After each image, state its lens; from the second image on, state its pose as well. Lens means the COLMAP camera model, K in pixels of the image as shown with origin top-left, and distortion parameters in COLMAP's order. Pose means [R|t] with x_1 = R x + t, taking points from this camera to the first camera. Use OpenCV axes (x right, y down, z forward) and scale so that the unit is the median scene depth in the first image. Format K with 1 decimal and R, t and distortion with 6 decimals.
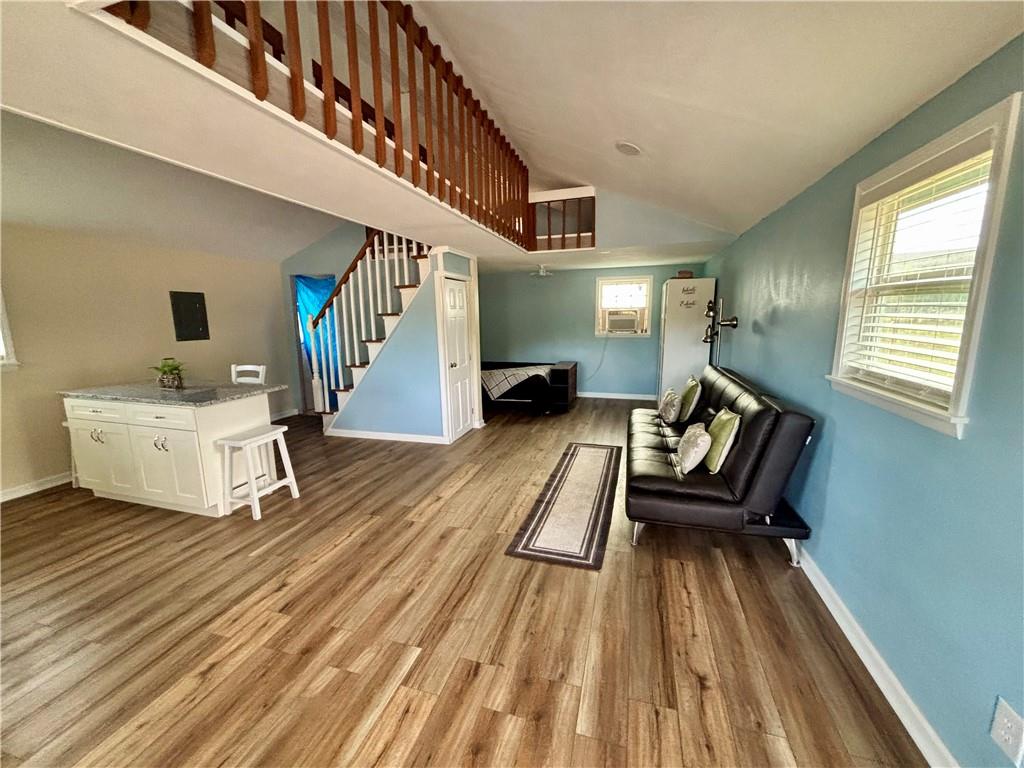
lens RADIAL K [[414.3, 0, 512.6], [0, 414.3, 384.6], [0, 0, 1]] dist [-0.000098, 0.000623]
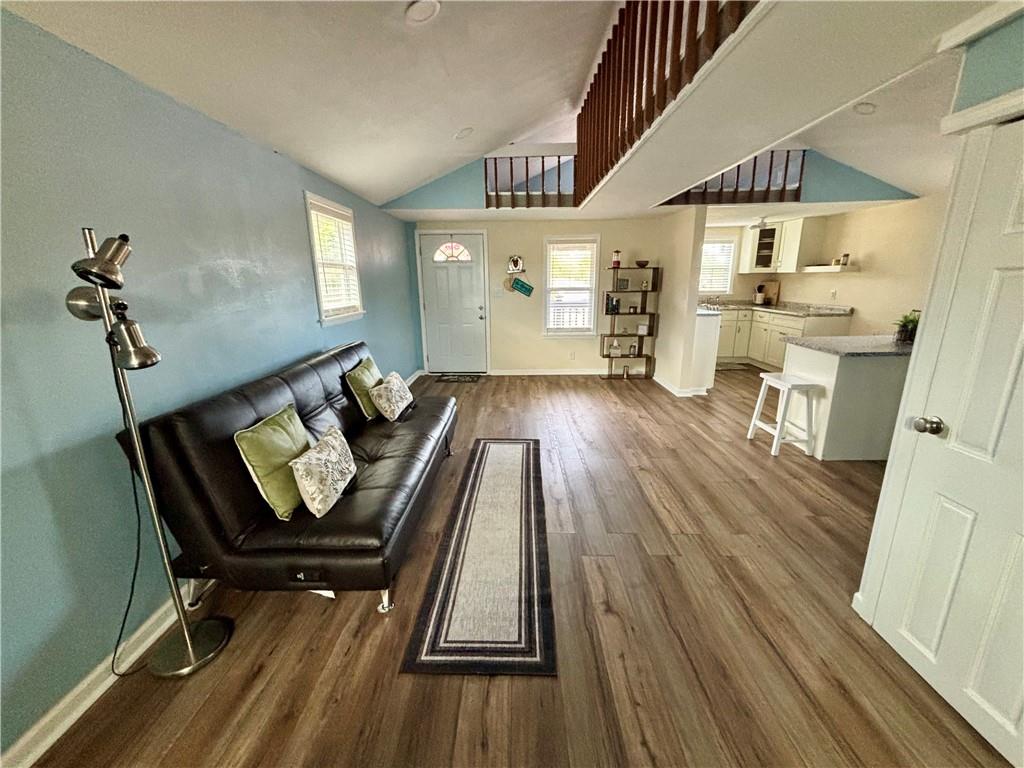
lens RADIAL K [[414.3, 0, 513.4], [0, 414.3, 385.3], [0, 0, 1]] dist [-0.000098, 0.000623]
pose [[-0.961798, 0.089257, -0.258802, 0.348032], [-0.024827, 0.913021, 0.407156, -0.290069], [0.272633, 0.398027, -0.875925, 1.758652]]
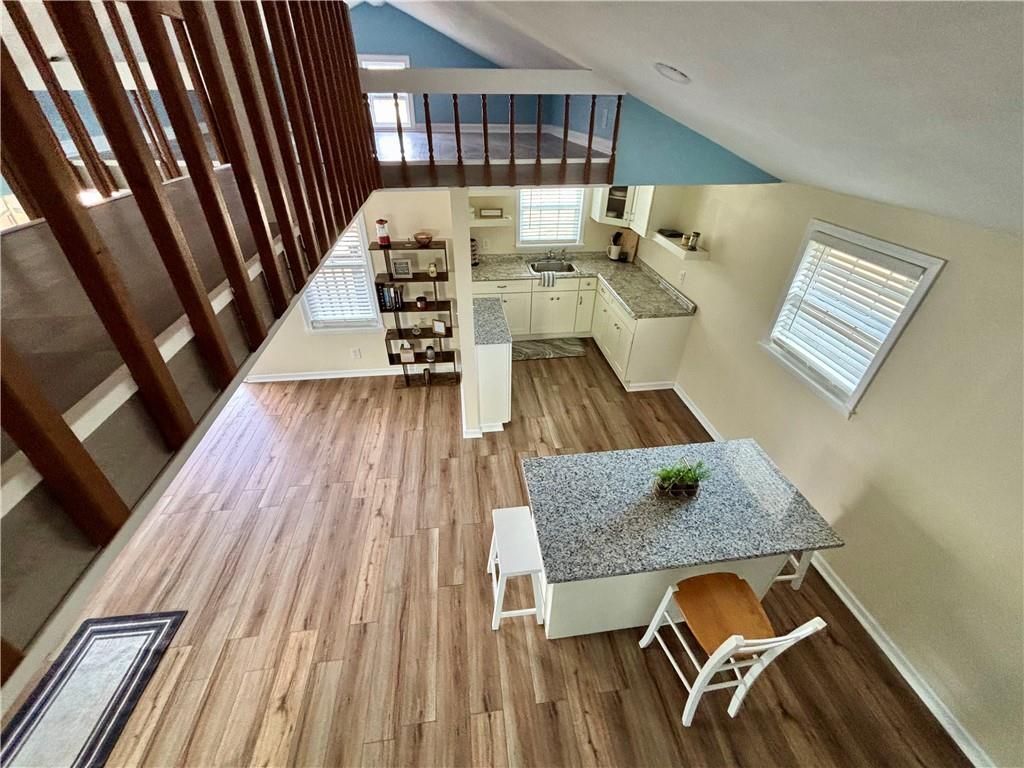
lens RADIAL K [[414.3, 0, 512.6], [0, 414.3, 386.1], [0, 0, 1]] dist [-0.000098, 0.000623]
pose [[-0.913143, 0.229313, -0.337023, -0.427595], [-0.073570, 0.720486, 0.689556, -0.601900], [0.400945, 0.654459, -0.641036, 1.300154]]
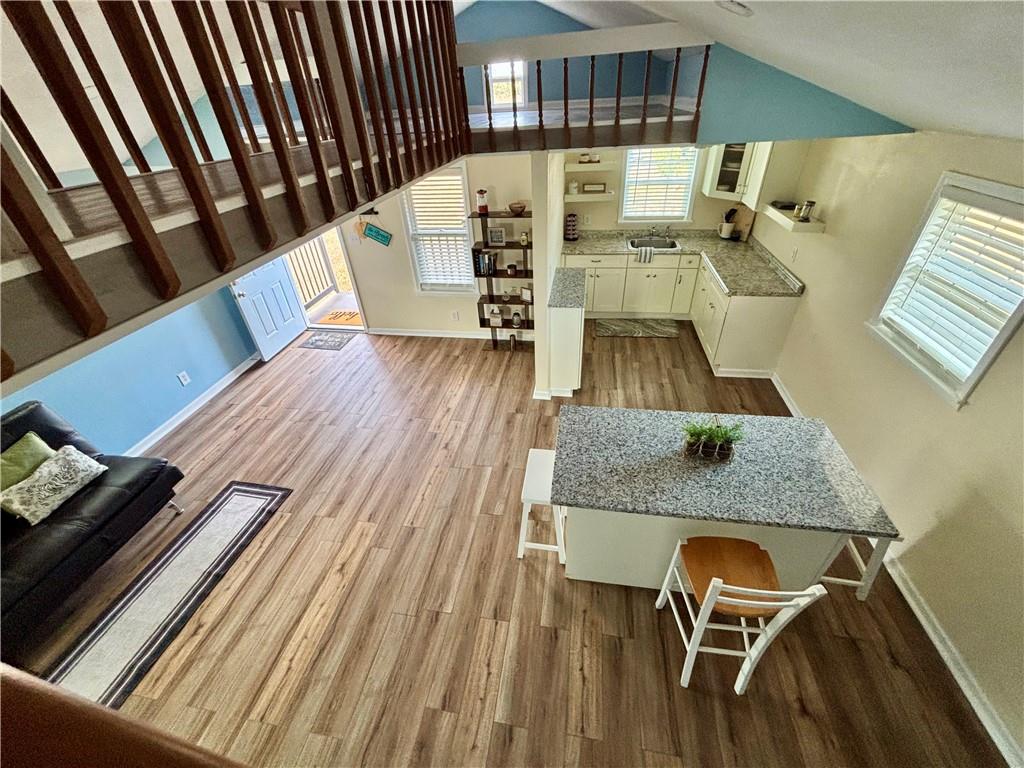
lens RADIAL K [[414.3, 0, 512.0], [0, 414.3, 385.8], [0, 0, 1]] dist [-0.000098, 0.000623]
pose [[-0.990860, 0.118999, -0.063524, -0.530587], [0.040295, 0.710534, 0.702508, -0.576160], [0.128734, 0.693528, -0.708835, 1.444514]]
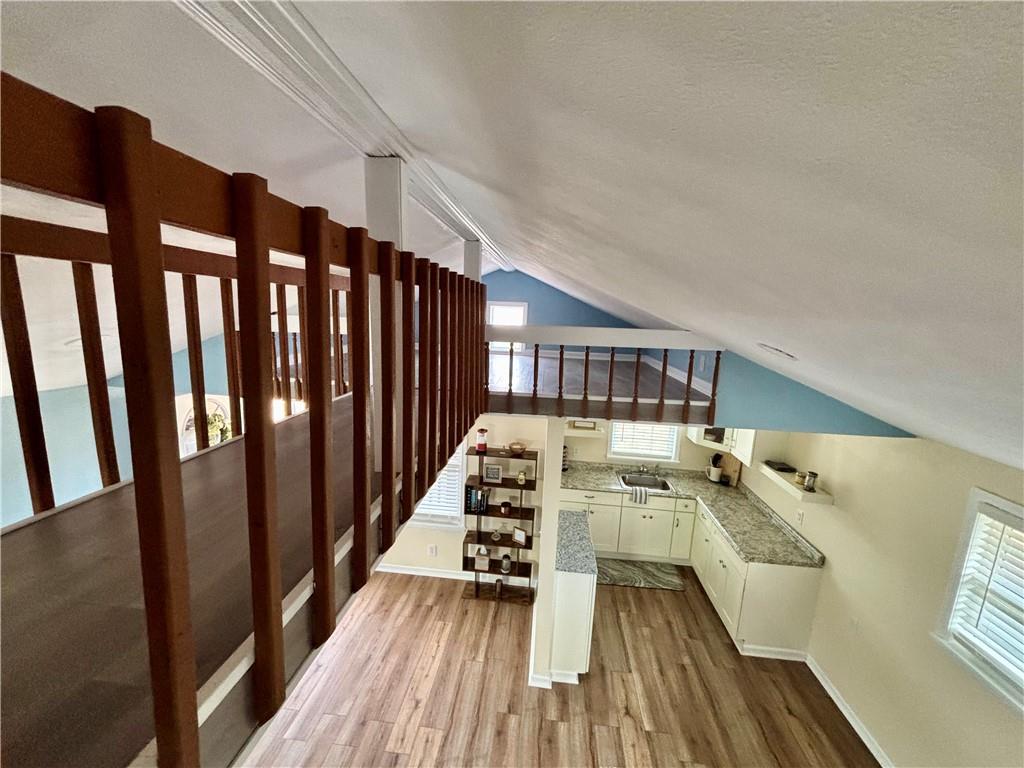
lens RADIAL K [[414.3, 0, 512.4], [0, 414.3, 384.2], [0, 0, 1]] dist [-0.000098, 0.000623]
pose [[-0.981368, 0.000437, -0.192135, -0.438627], [-0.064940, 0.940393, 0.333832, -0.663163], [0.180828, 0.340090, -0.922844, 1.232419]]
